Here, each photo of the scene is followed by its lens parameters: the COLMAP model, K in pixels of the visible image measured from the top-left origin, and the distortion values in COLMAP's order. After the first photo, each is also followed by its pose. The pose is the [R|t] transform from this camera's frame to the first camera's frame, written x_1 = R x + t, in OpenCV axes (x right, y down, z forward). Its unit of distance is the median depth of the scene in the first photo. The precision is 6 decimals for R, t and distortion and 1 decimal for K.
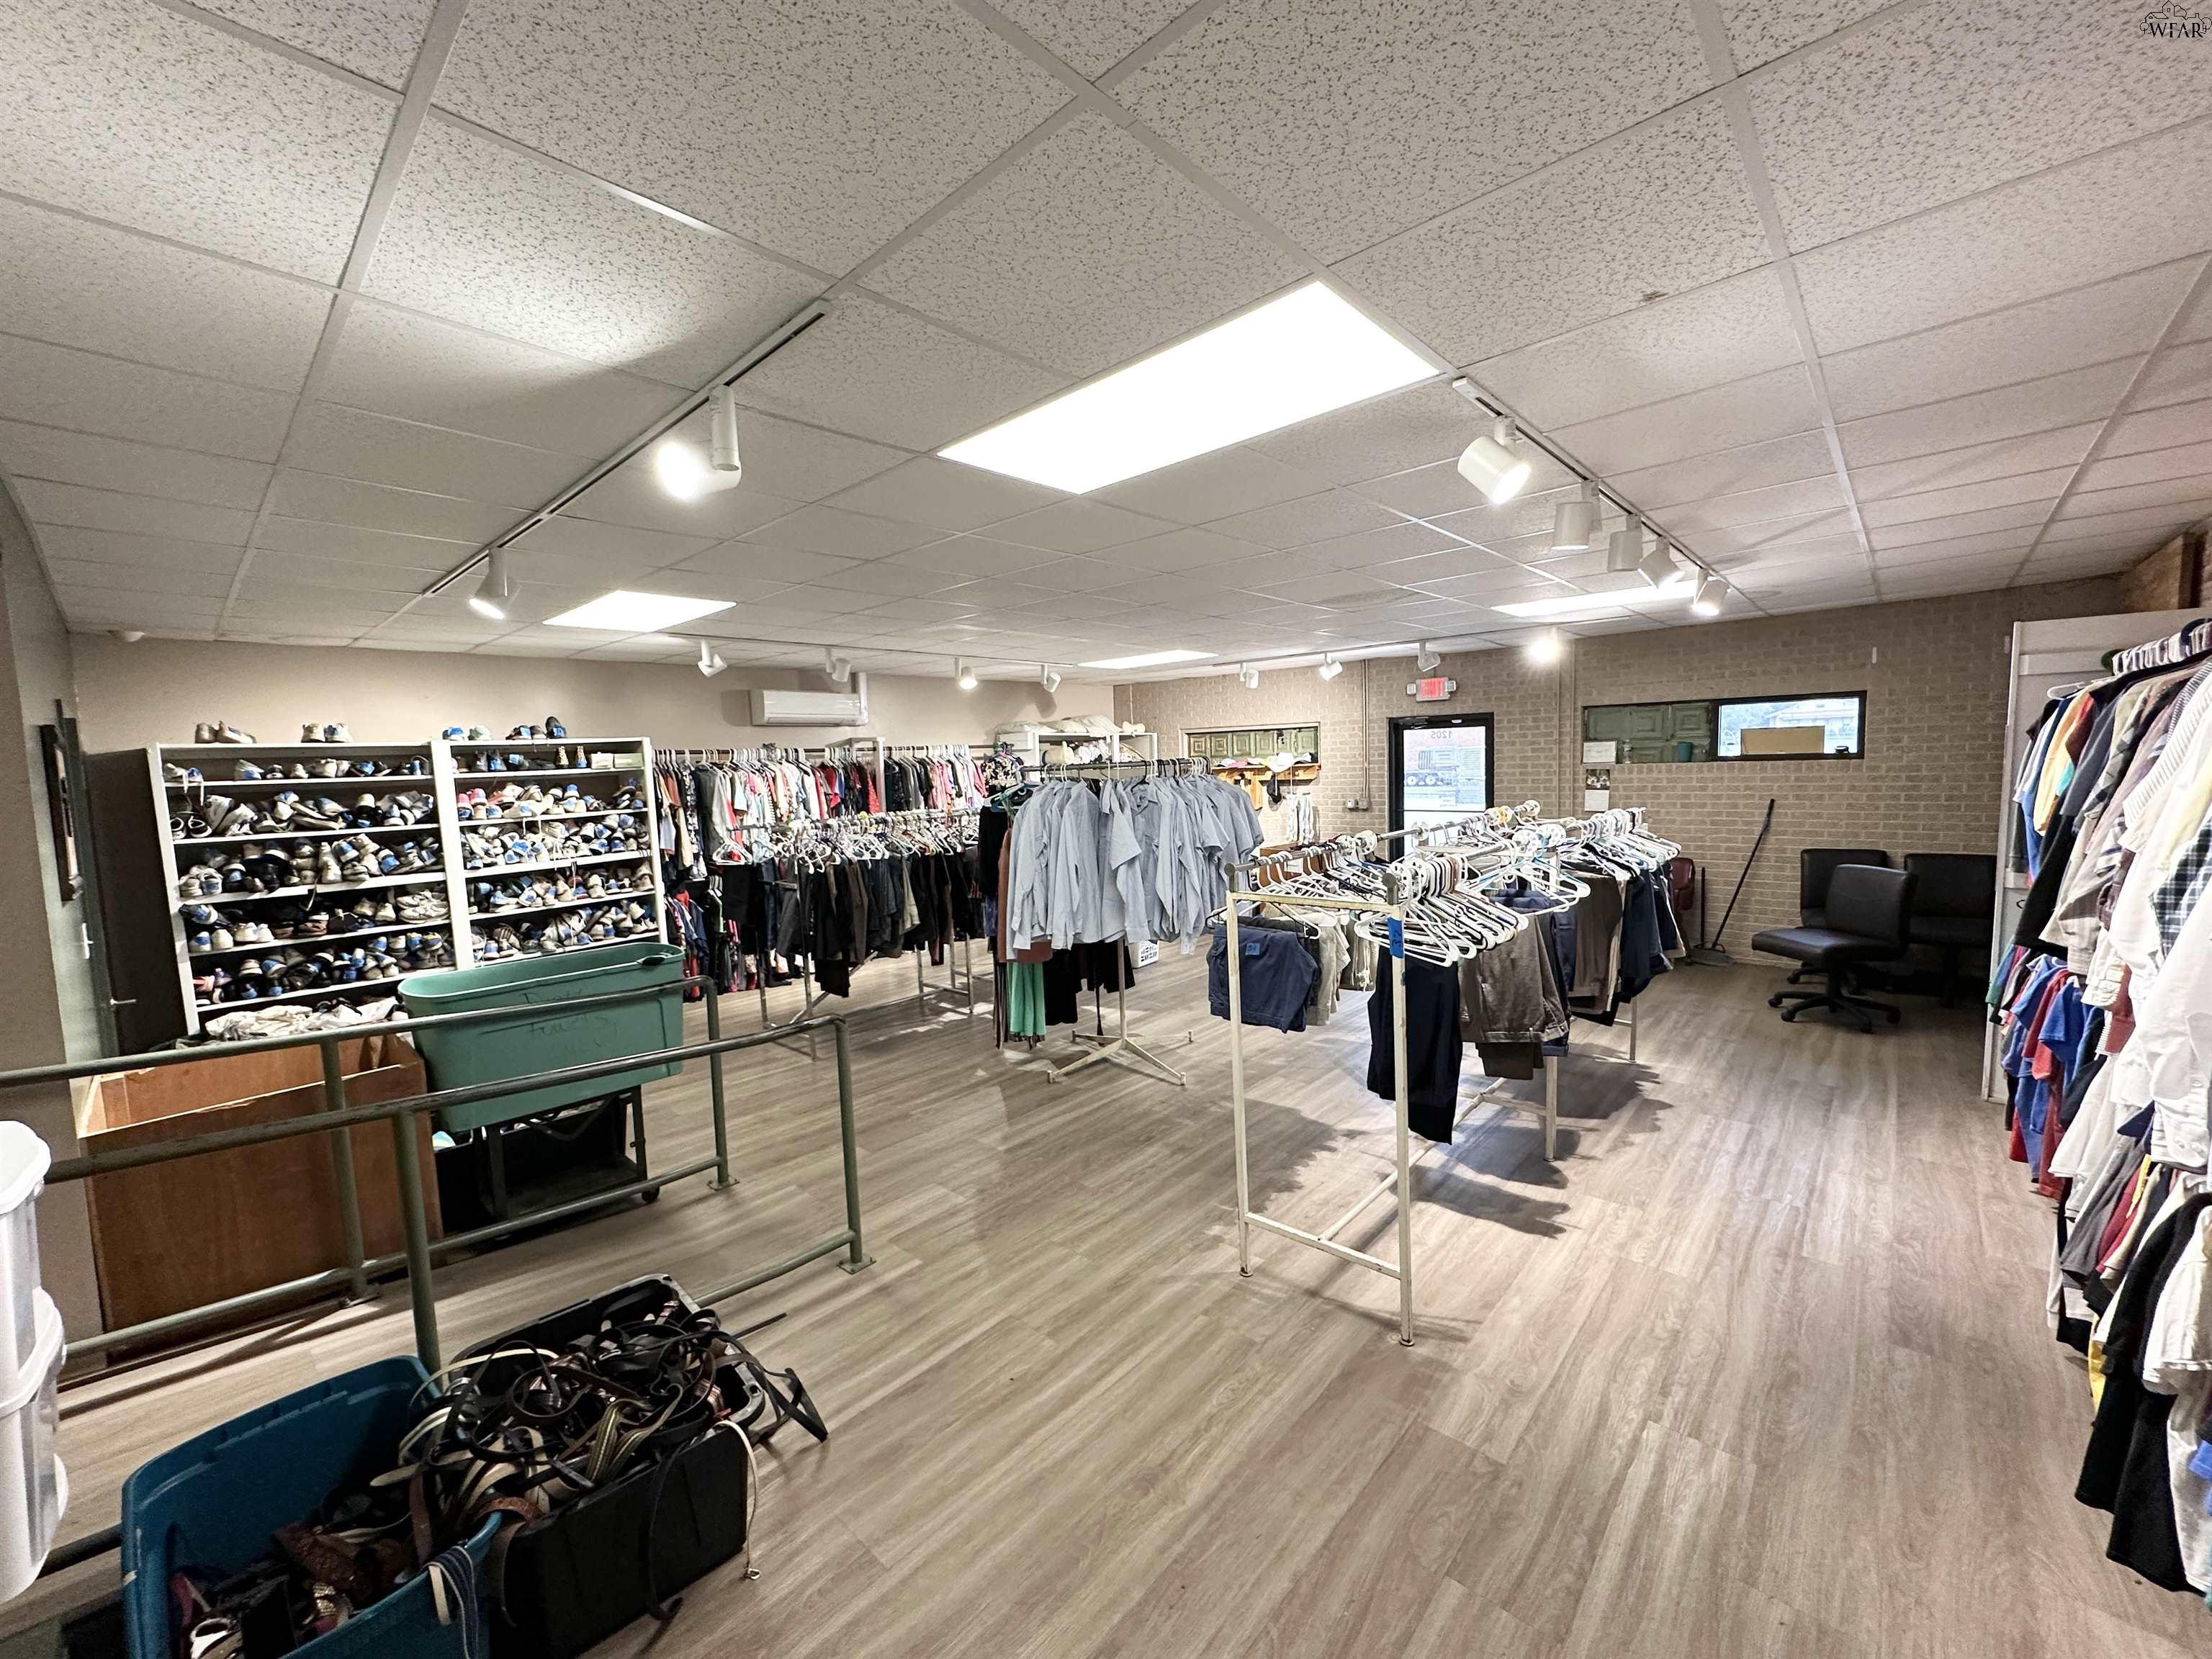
lens RADIAL K [[880.4, 0, 1105.6], [0, 880.4, 833.9], [0, 0, 1]] dist [-0.005052, 0.001721]
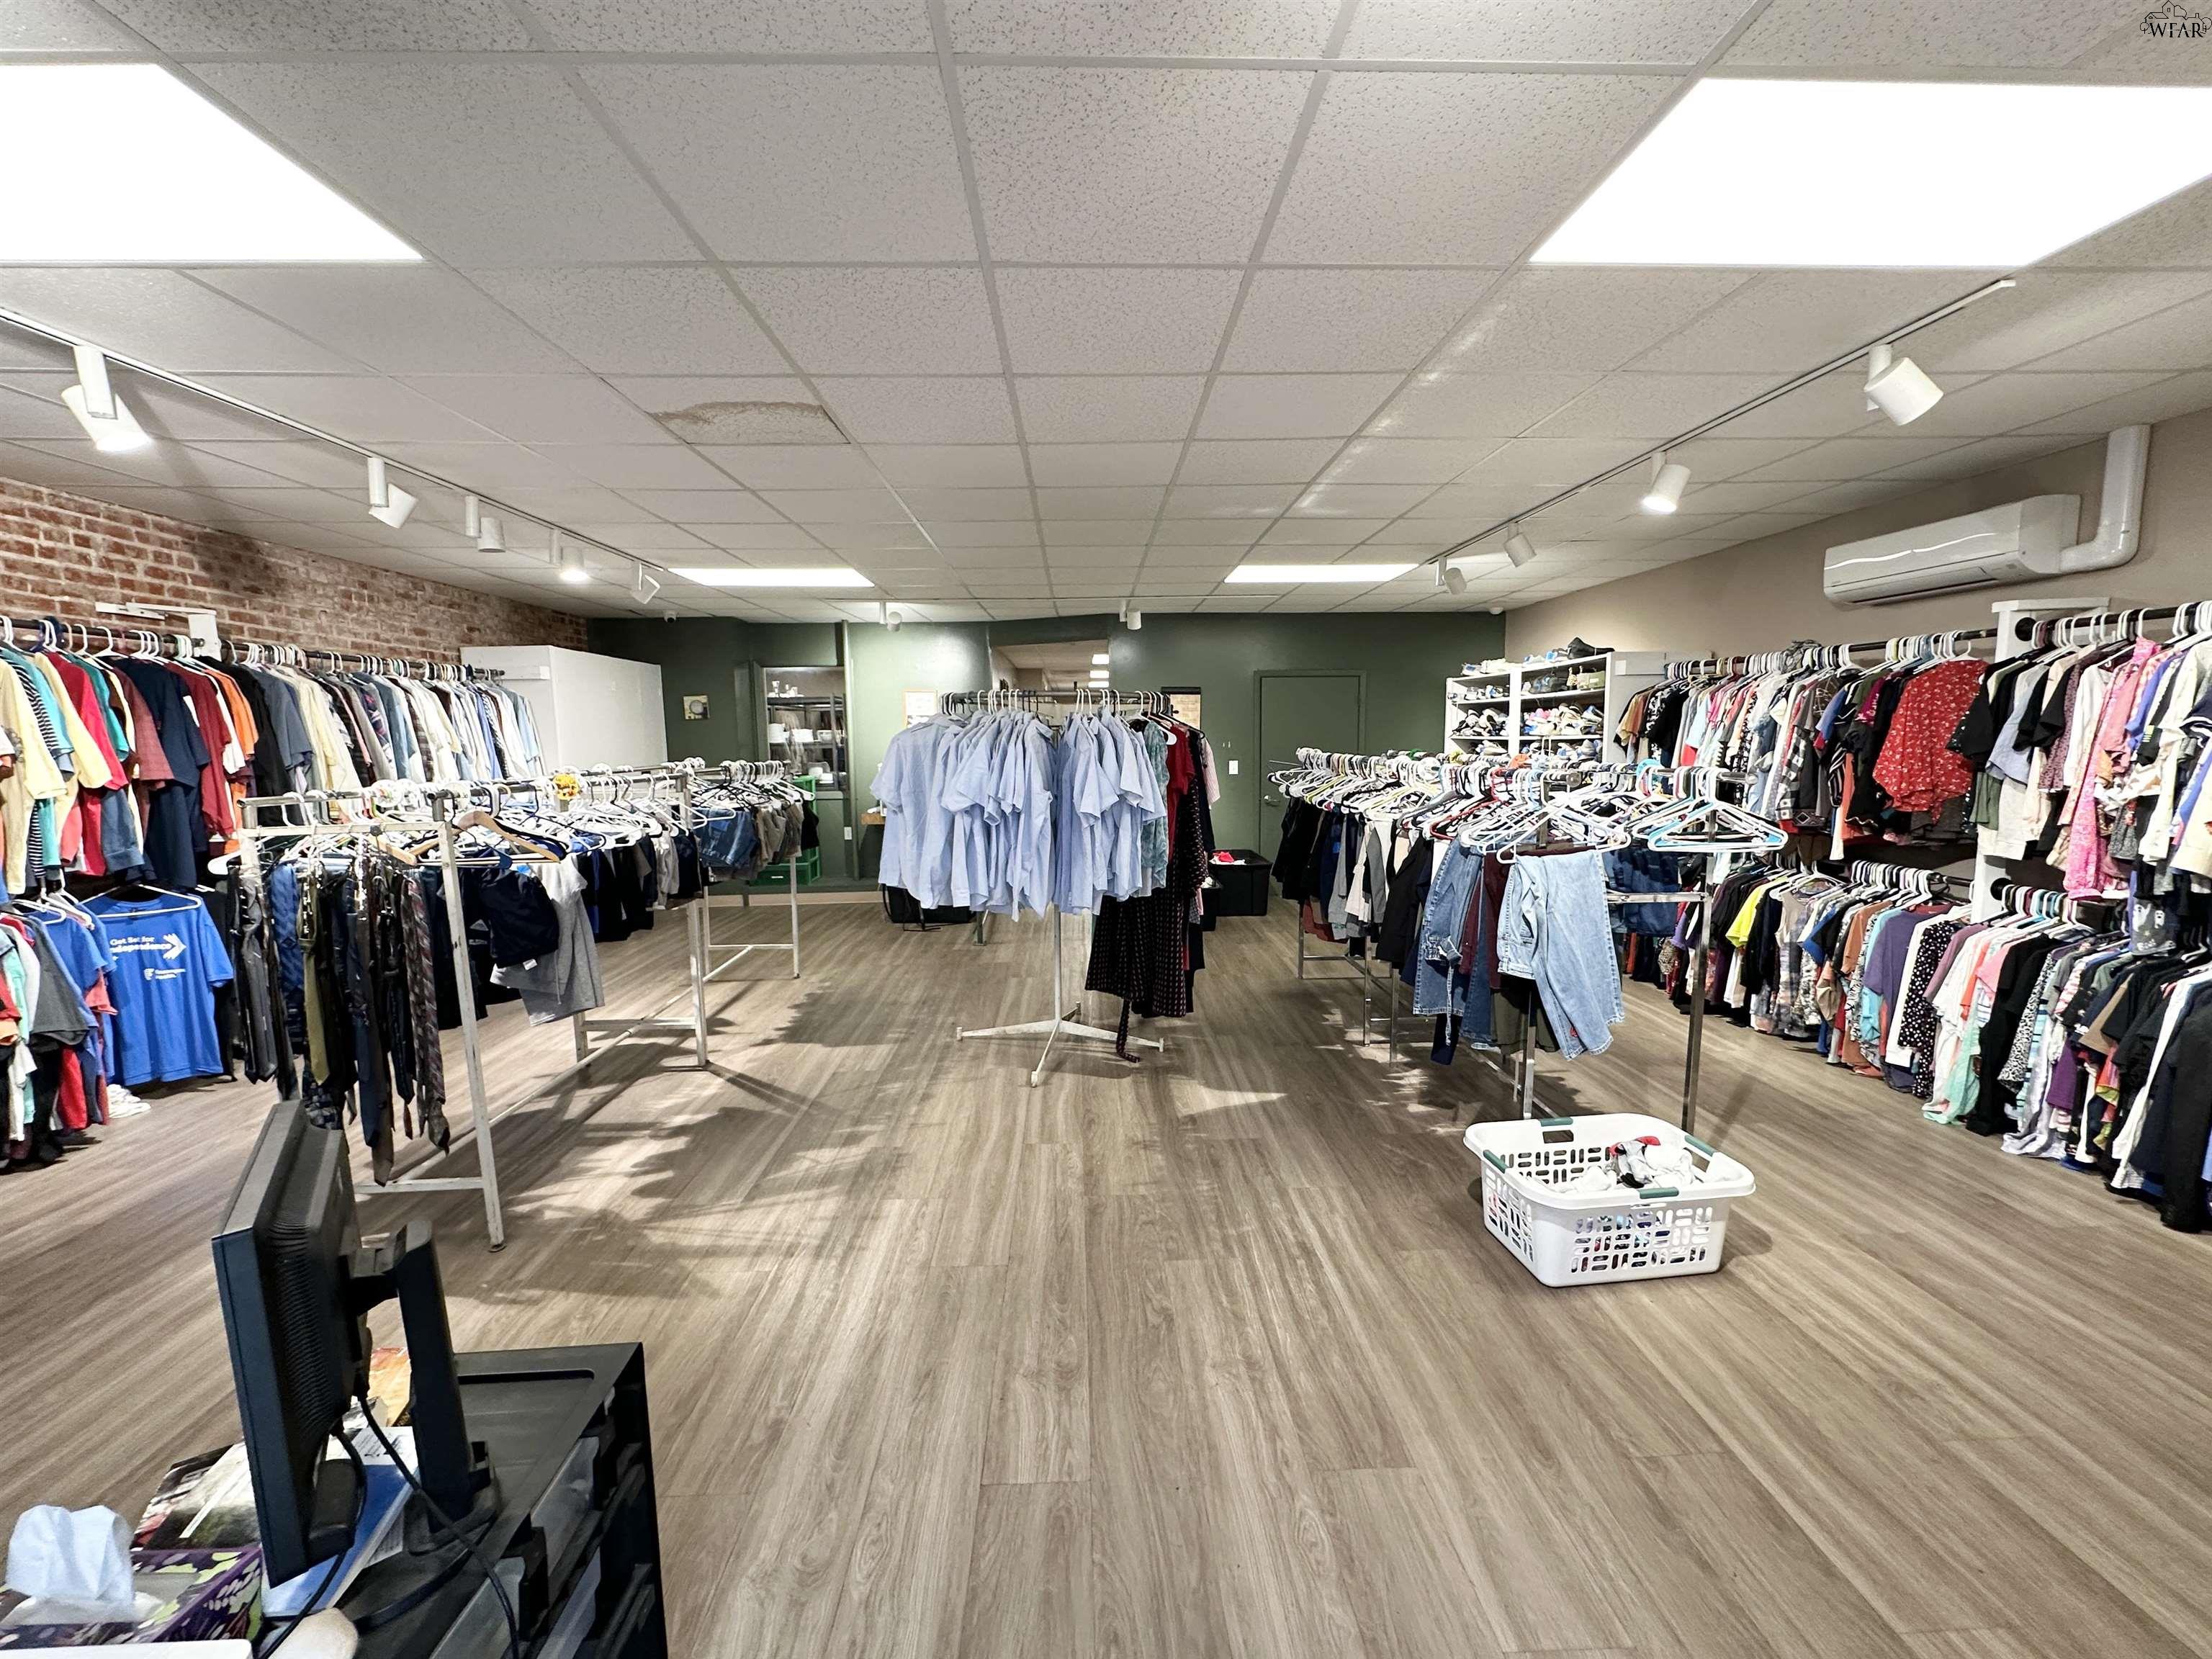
lens RADIAL K [[880.4, 0, 1104.3], [0, 880.4, 831.2], [0, 0, 1]] dist [-0.005052, 0.001721]
pose [[-0.716504, 0.120690, -0.687063, 0.451450], [-0.024013, 0.980069, 0.197202, -0.096349], [0.697169, 0.157795, -0.699325, 1.299355]]
